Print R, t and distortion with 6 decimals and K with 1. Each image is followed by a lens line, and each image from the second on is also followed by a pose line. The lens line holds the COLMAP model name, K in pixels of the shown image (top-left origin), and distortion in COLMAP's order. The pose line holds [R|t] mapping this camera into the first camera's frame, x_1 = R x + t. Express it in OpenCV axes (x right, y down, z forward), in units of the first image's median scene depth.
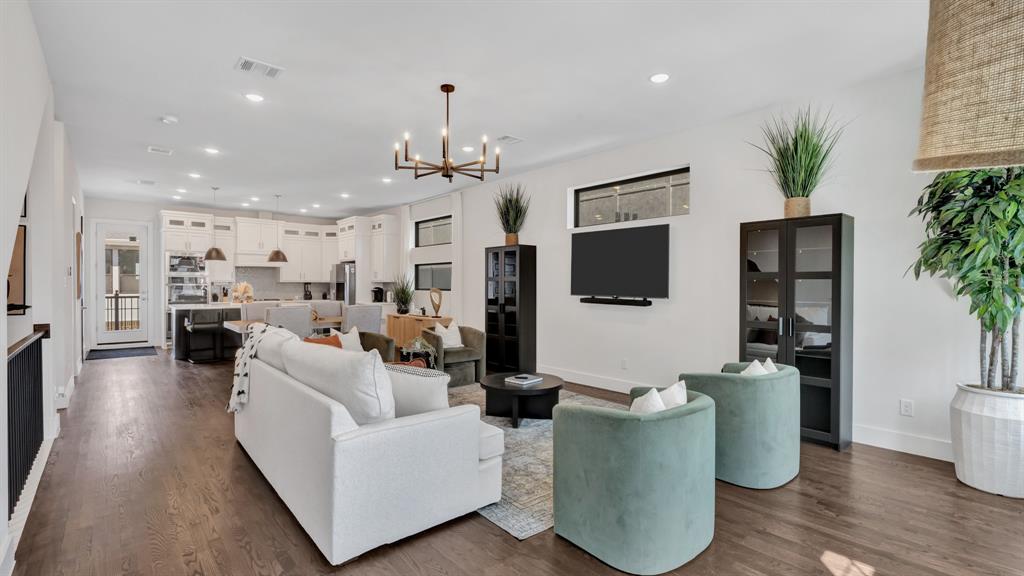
lens RADIAL K [[459.0, 0, 507.0], [0, 459.0, 285.1], [0, 0, 1]] dist [0.001684, -0.000076]
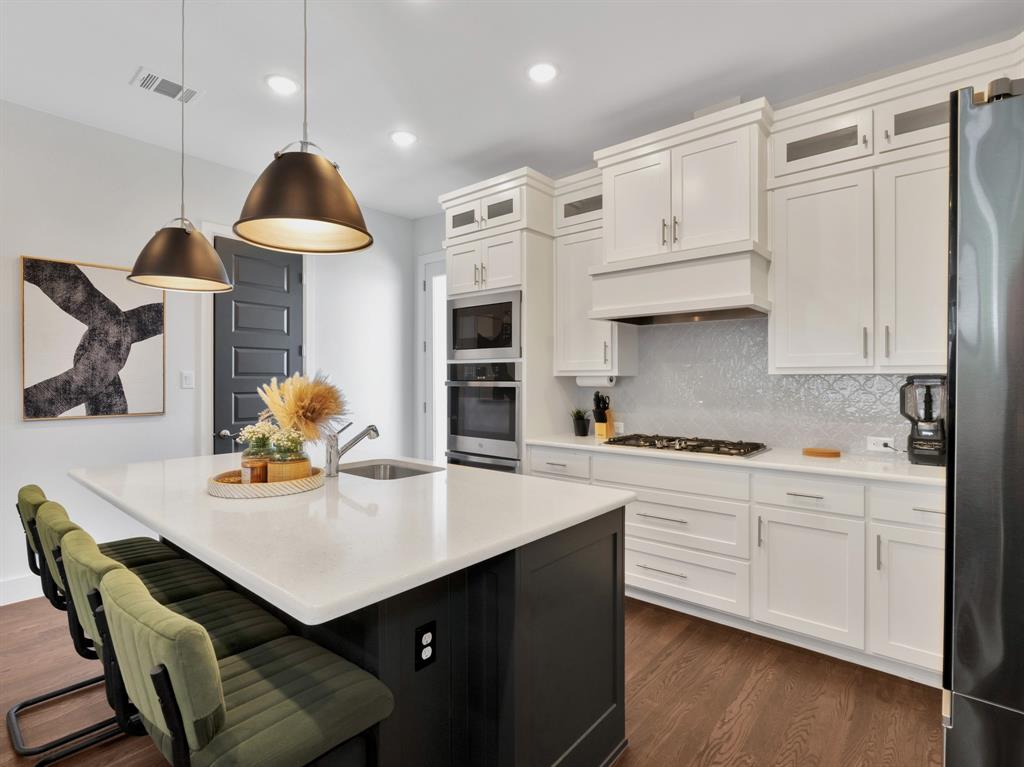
lens RADIAL K [[504.4, 0, 516.1], [0, 504.4, 382.6], [0, 0, 1]] dist [-0.000600, -0.001290]
pose [[0.149278, 0.000711, -0.988795, -0.300352], [-0.002765, 0.999996, 0.000301, -0.002482], [0.988791, 0.002689, 0.149280, 0.965886]]
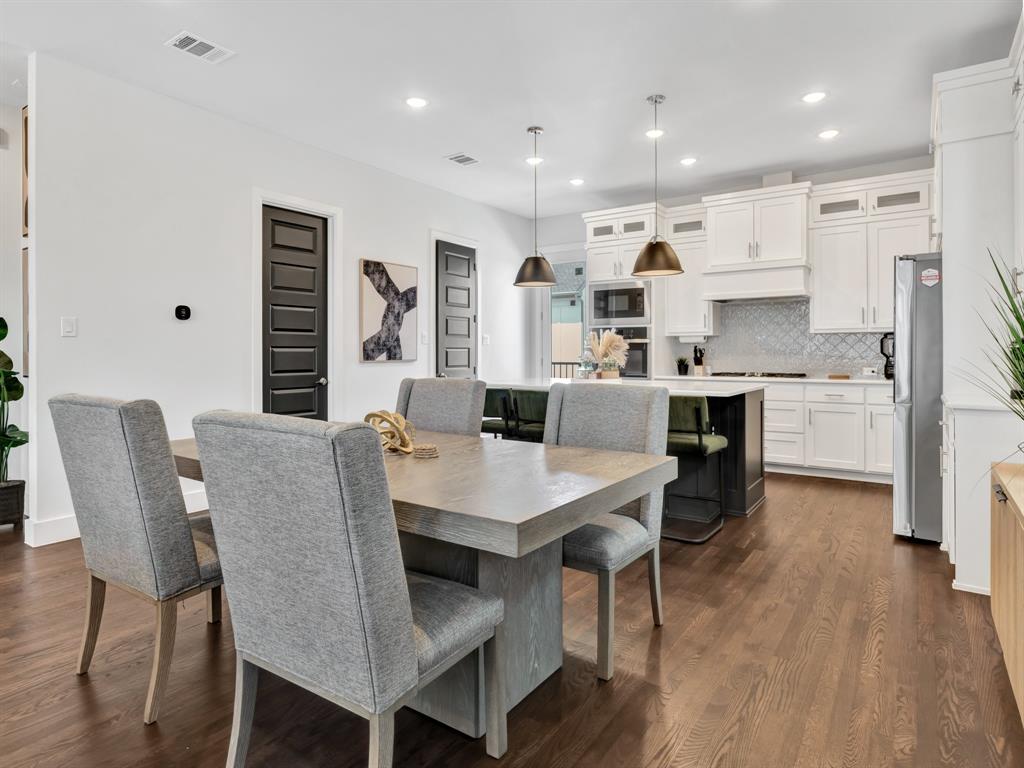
lens RADIAL K [[573.6, 0, 520.4], [0, 573.6, 352.6], [0, 0, 1]] dist [0.011224, -0.001541]
pose [[0.242995, -0.004074, -0.970019, -0.066398], [-0.000521, 0.999990, -0.004330, 0.015225], [0.970027, 0.001558, 0.242991, 0.721329]]
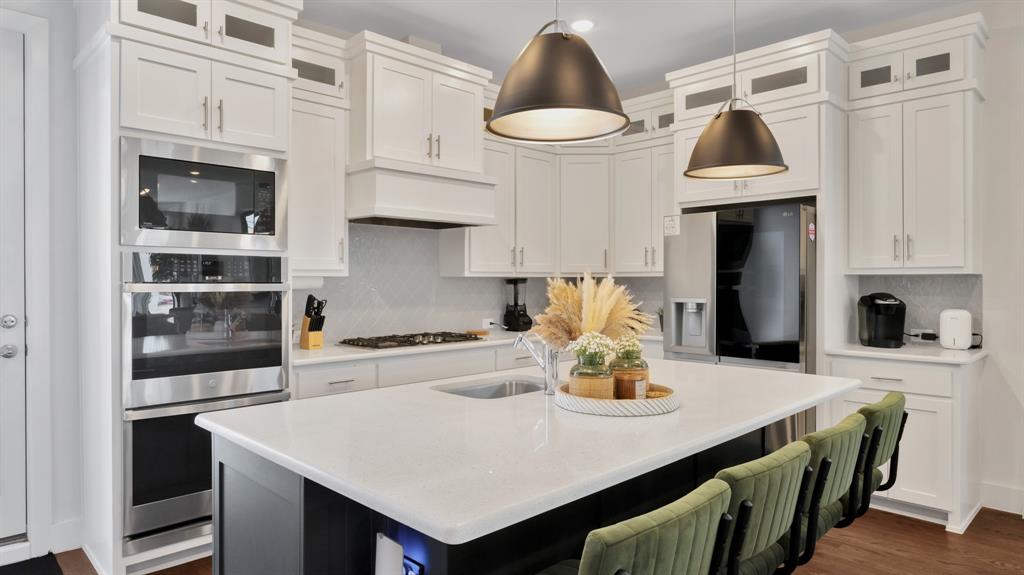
lens RADIAL K [[632.9, 0, 513.9], [0, 632.9, 281.7], [0, 0, 1]] dist [0.004325, 0.000377]
pose [[0.998518, 0.000034, 0.054431, -0.560168], [-0.000214, 0.999995, 0.003307, -0.005201], [-0.054430, -0.003314, 0.998512, 0.674897]]
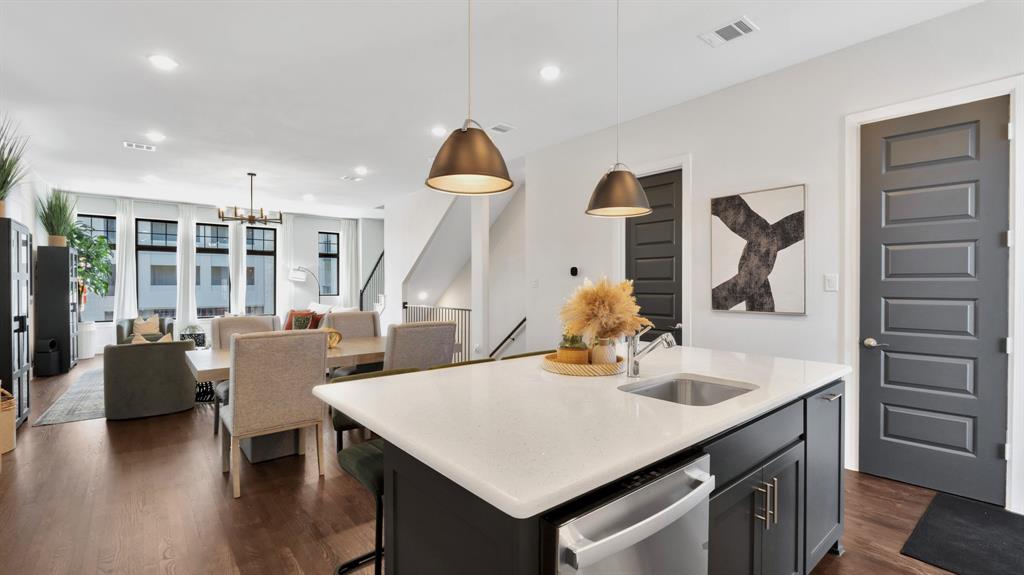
lens RADIAL K [[459.0, 0, 515.9], [0, 459.0, 284.4], [0, 0, 1]] dist [0.001684, -0.000076]
pose [[-0.999945, 0.003705, 0.009763, -0.484210], [0.003814, 0.999930, 0.011161, -0.007263], [-0.009721, 0.011197, -0.999890, 1.127460]]
